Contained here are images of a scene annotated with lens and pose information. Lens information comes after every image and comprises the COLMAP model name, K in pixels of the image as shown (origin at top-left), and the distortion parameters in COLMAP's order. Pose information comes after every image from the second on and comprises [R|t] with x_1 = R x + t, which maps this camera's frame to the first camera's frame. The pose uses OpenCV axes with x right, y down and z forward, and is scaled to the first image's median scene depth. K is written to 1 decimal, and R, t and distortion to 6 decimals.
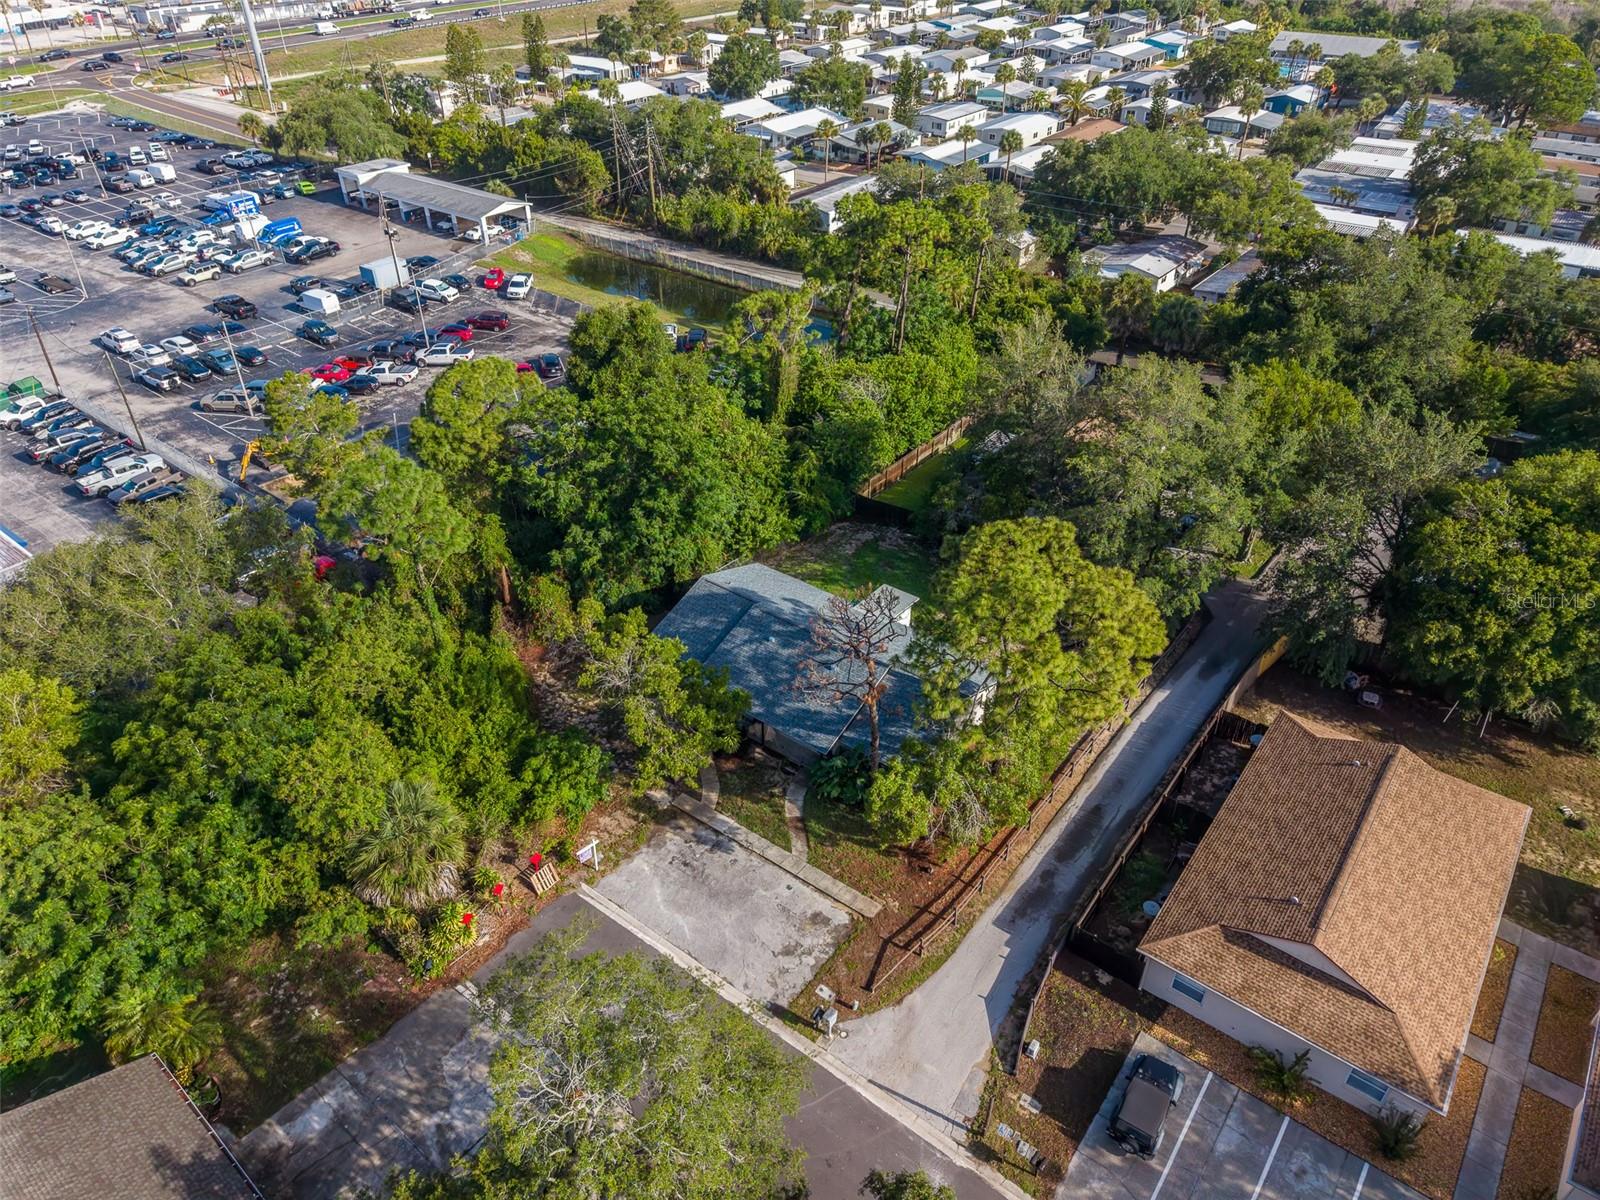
lens RADIAL K [[1073.1, 0, 800.7], [0, 1073.1, 594.1], [0, 0, 1]] dist [0.038315, -0.019720]
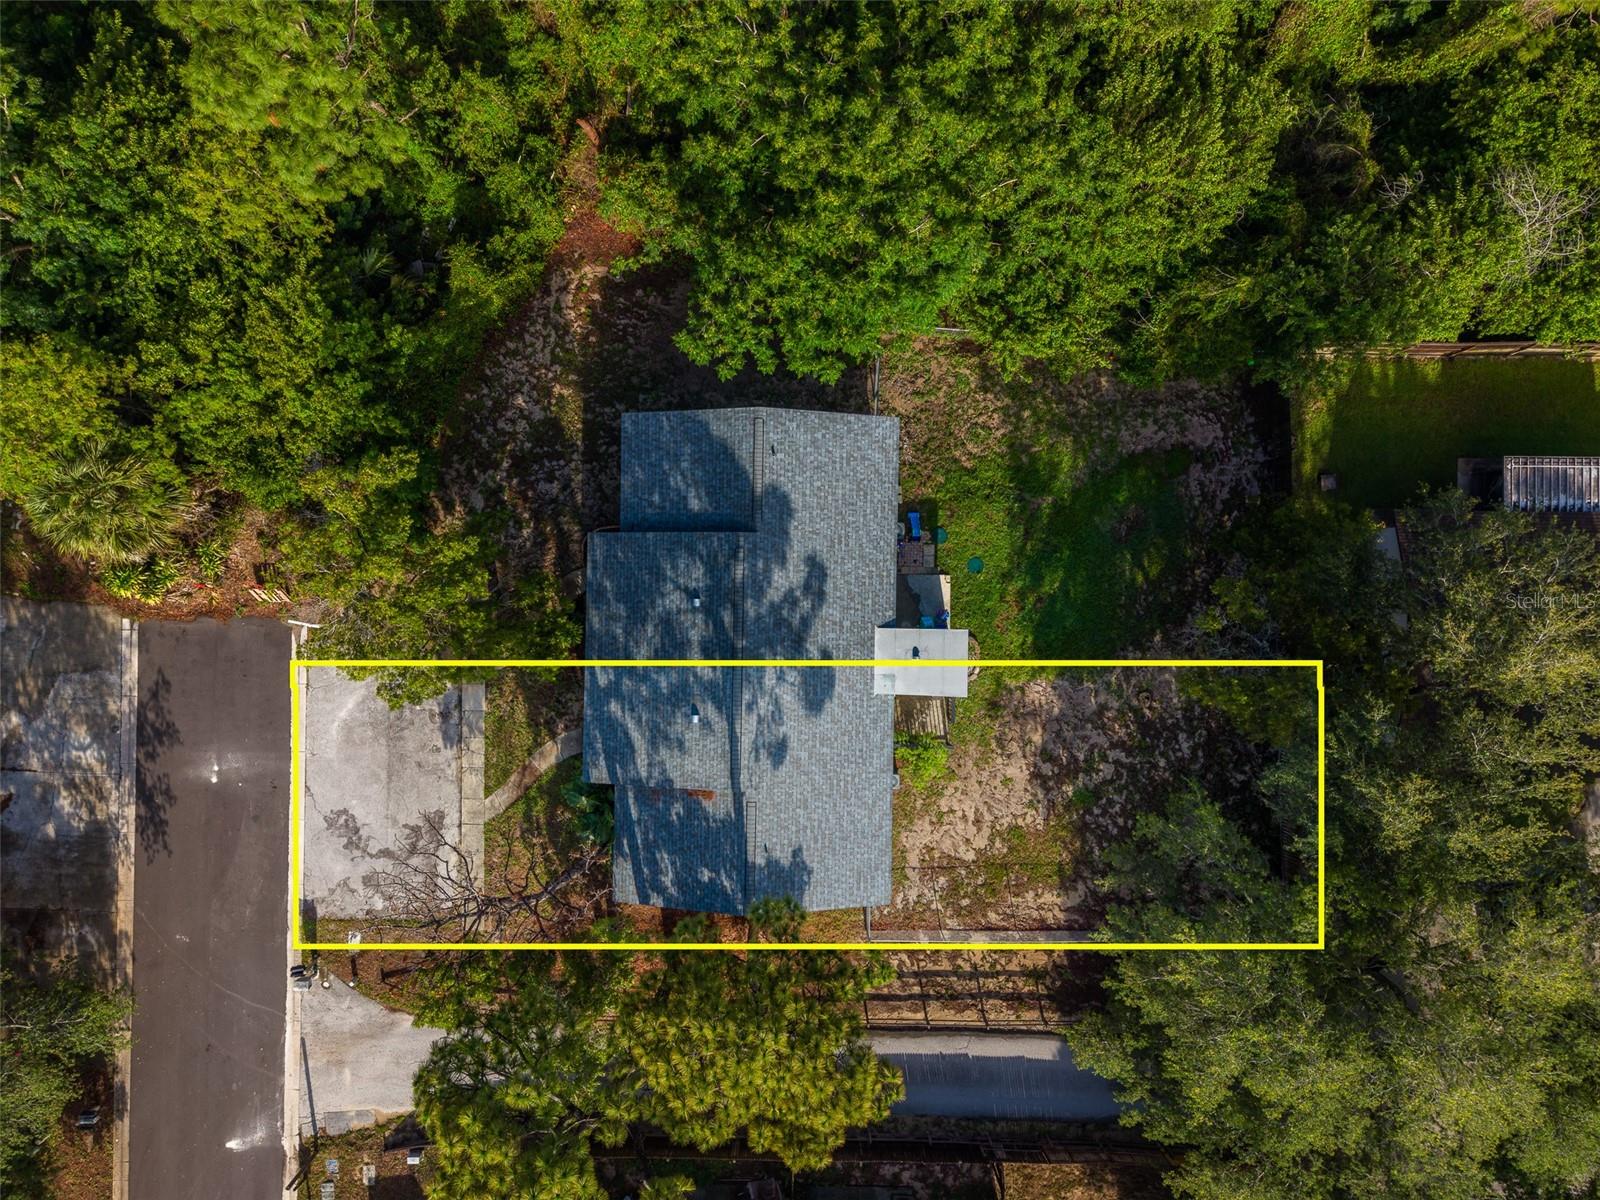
lens RADIAL K [[1073.1, 0, 812.4], [0, 1073.1, 601.2], [0, 0, 1]] dist [0.038315, -0.019720]
pose [[0.590954, 0.806657, 0.008794, 0.004141], [-0.464431, 0.331287, 0.821311, -0.264320], [0.659603, -0.489441, 0.570413, 0.334983]]
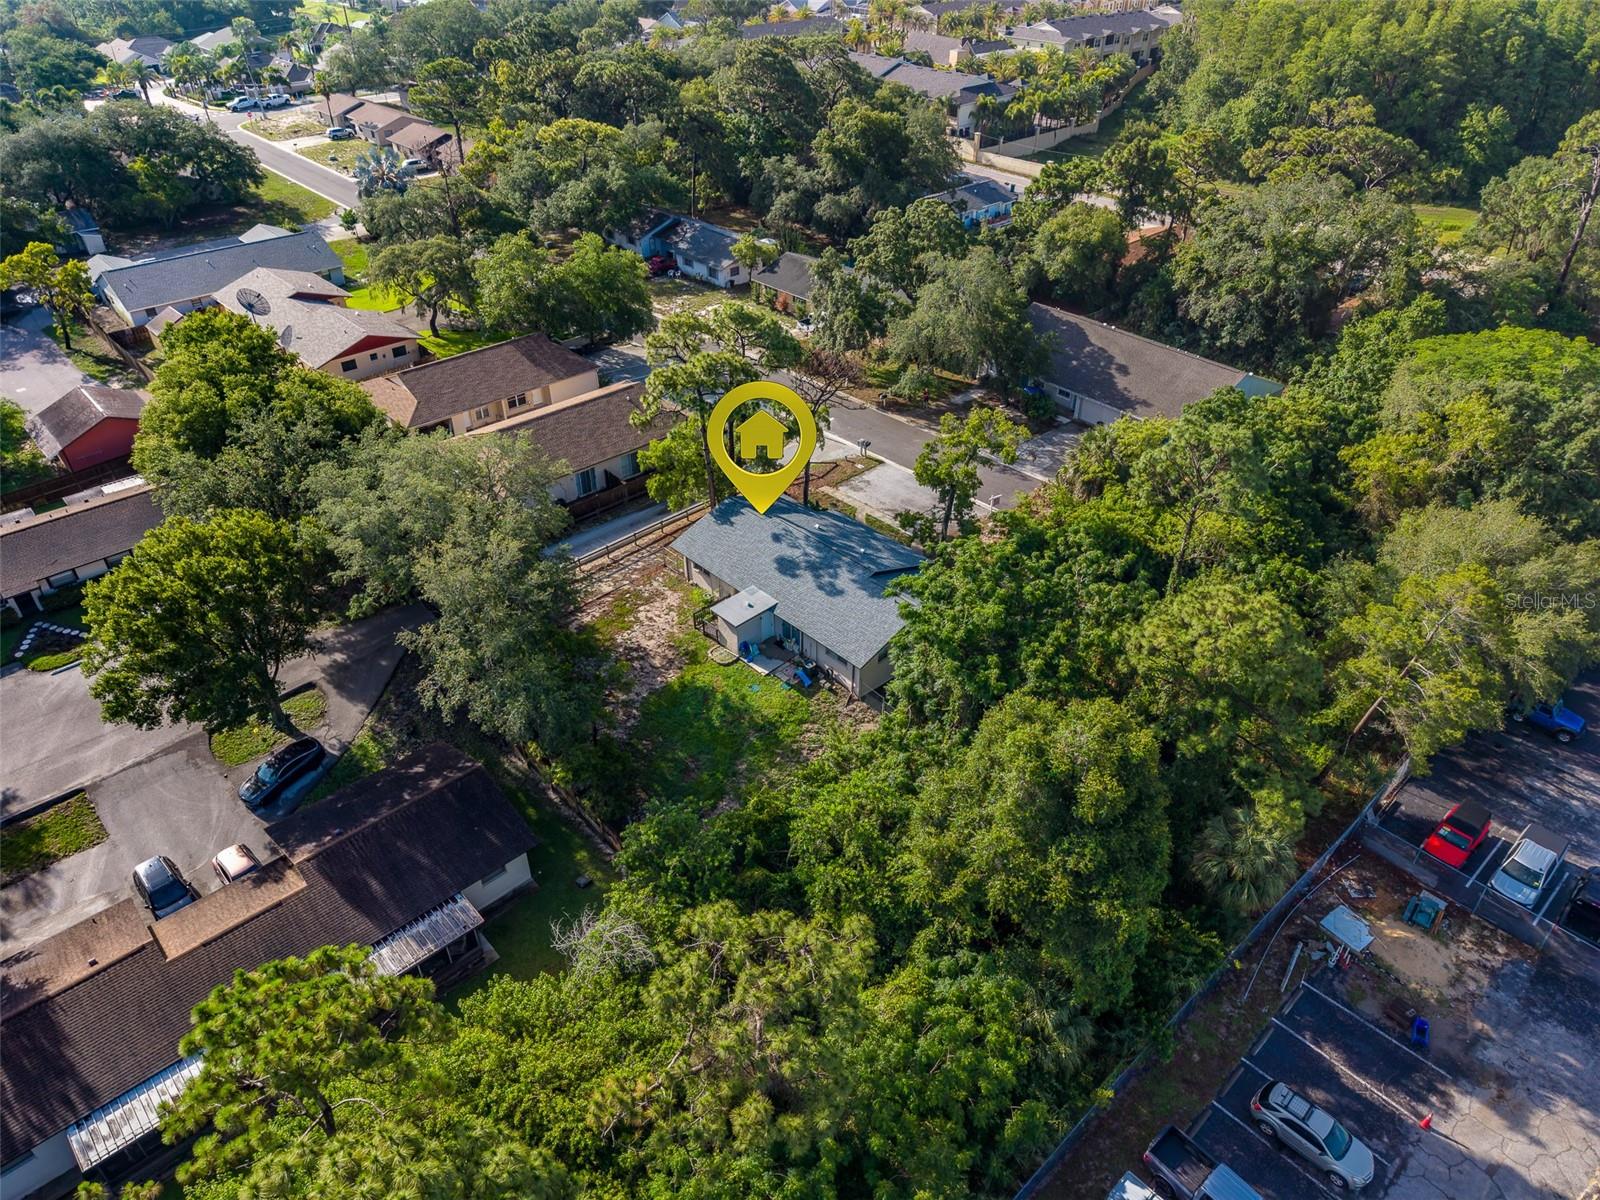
lens RADIAL K [[1073.1, 0, 802.2], [0, 1073.1, 592.8], [0, 0, 1]] dist [0.038315, -0.019720]
pose [[-0.984916, -0.091579, 0.146813, -0.068534], [0.105451, 0.355022, 0.928891, -0.514377], [-0.137189, 0.930361, -0.340010, 0.721350]]
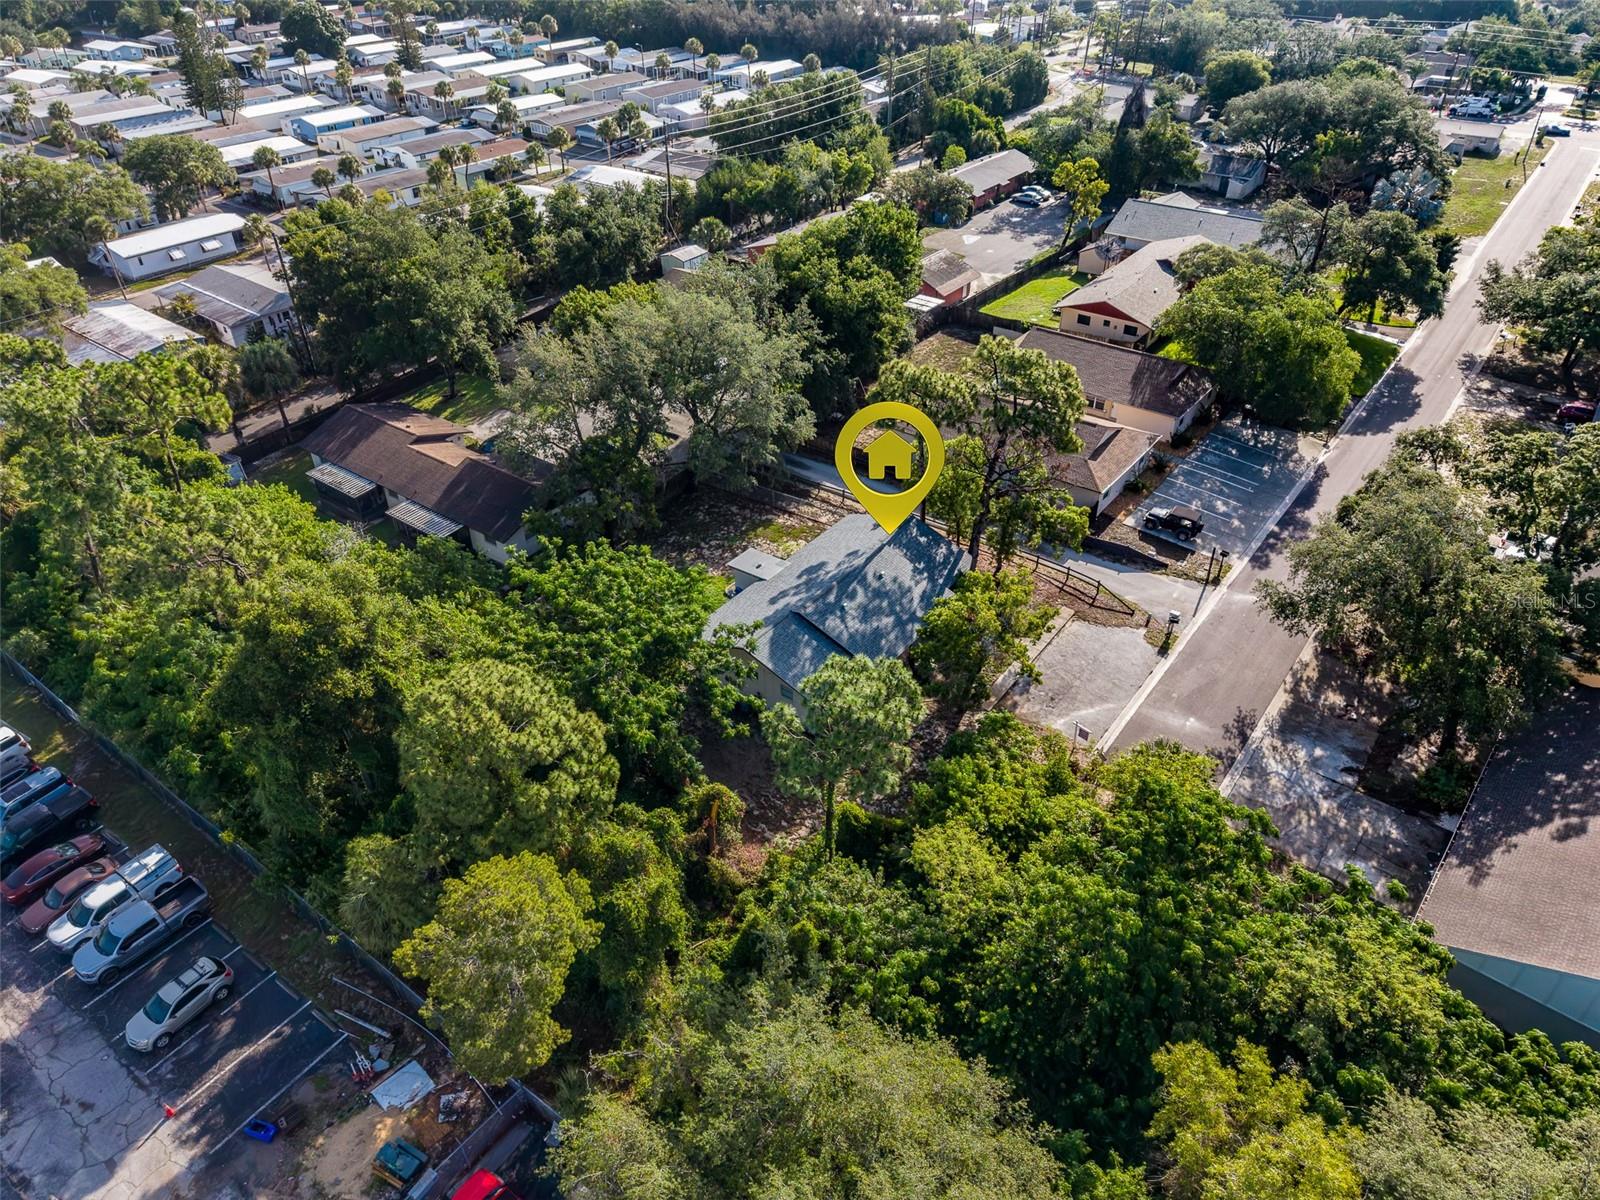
lens RADIAL K [[1073.1, 0, 797.2], [0, 1073.1, 610.3], [0, 0, 1]] dist [0.038315, -0.019720]
pose [[-0.008526, -0.581350, 0.813609, -0.456407], [0.573074, 0.663927, 0.480403, -0.251199], [-0.819460, 0.470354, 0.327496, 0.341105]]
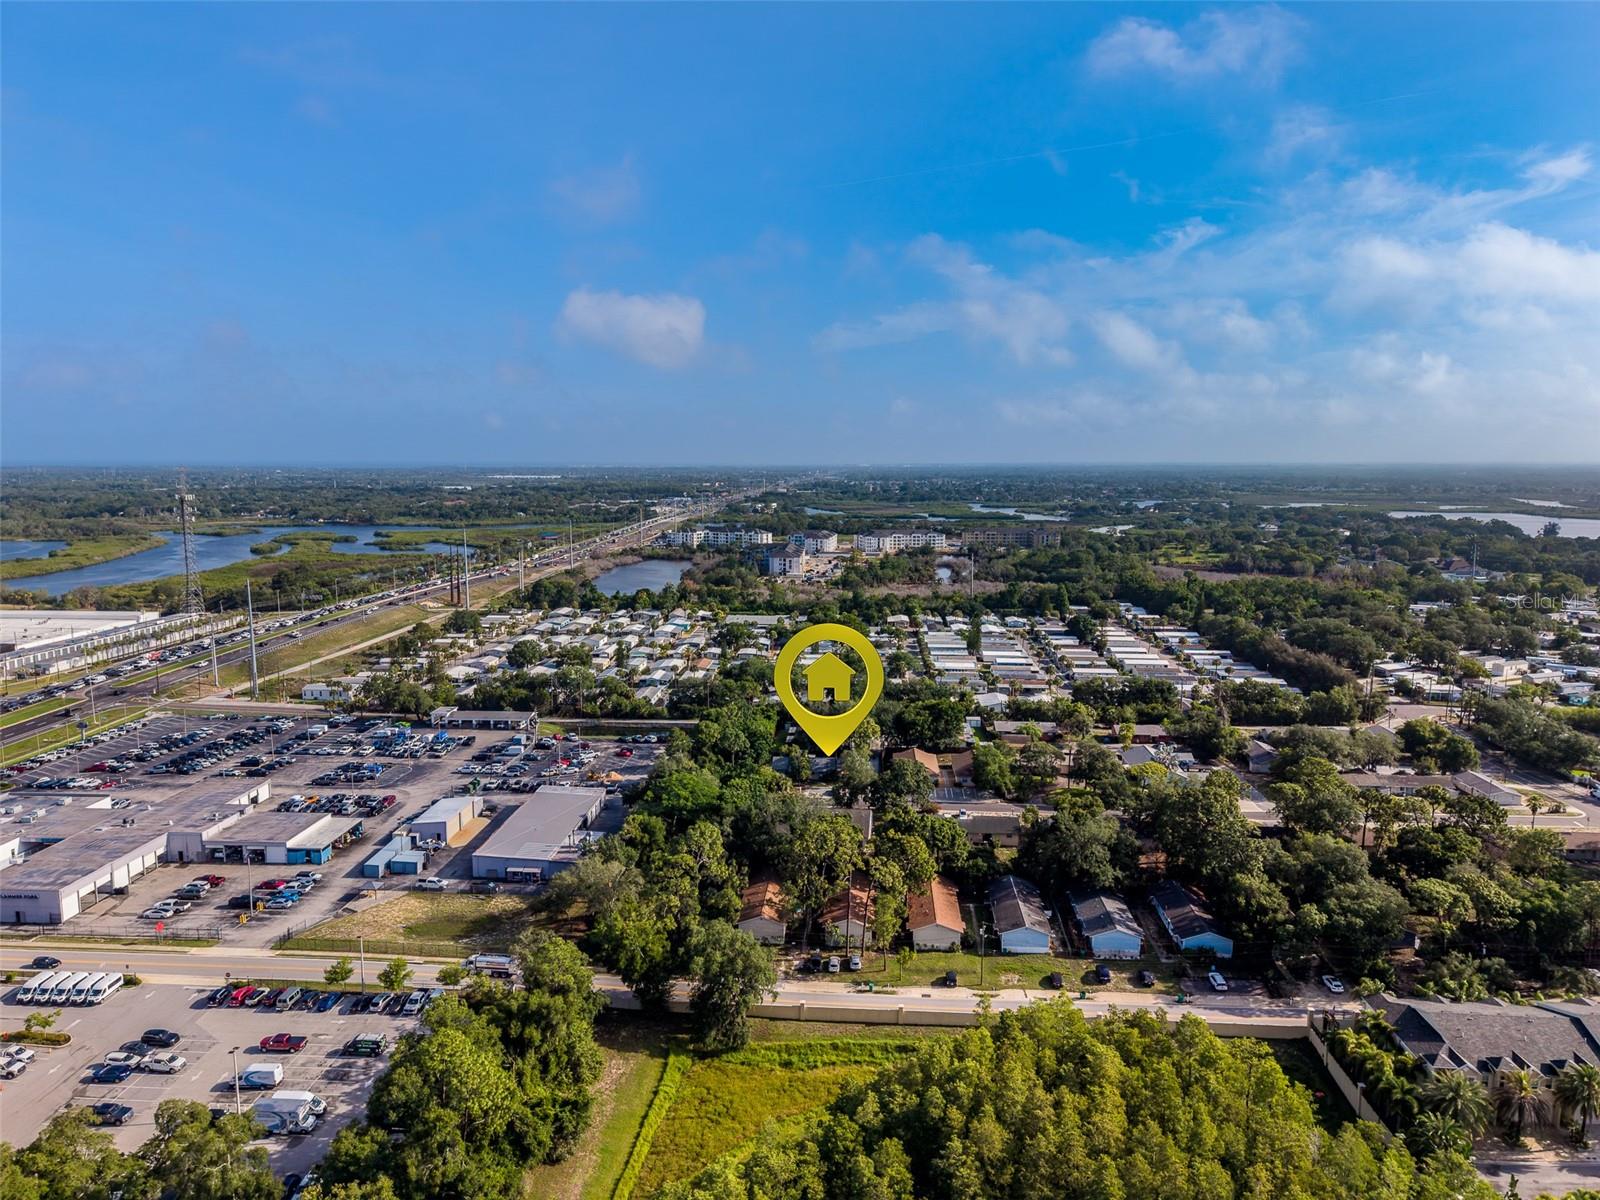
lens RADIAL K [[1073.1, 0, 799.3], [0, 1073.1, 598.8], [0, 0, 1]] dist [0.038315, -0.019720]
pose [[0.835152, -0.069331, 0.545633, -1.255846], [0.310435, 0.878328, -0.363552, 0.557148], [-0.454039, 0.473004, 0.755060, -1.416083]]
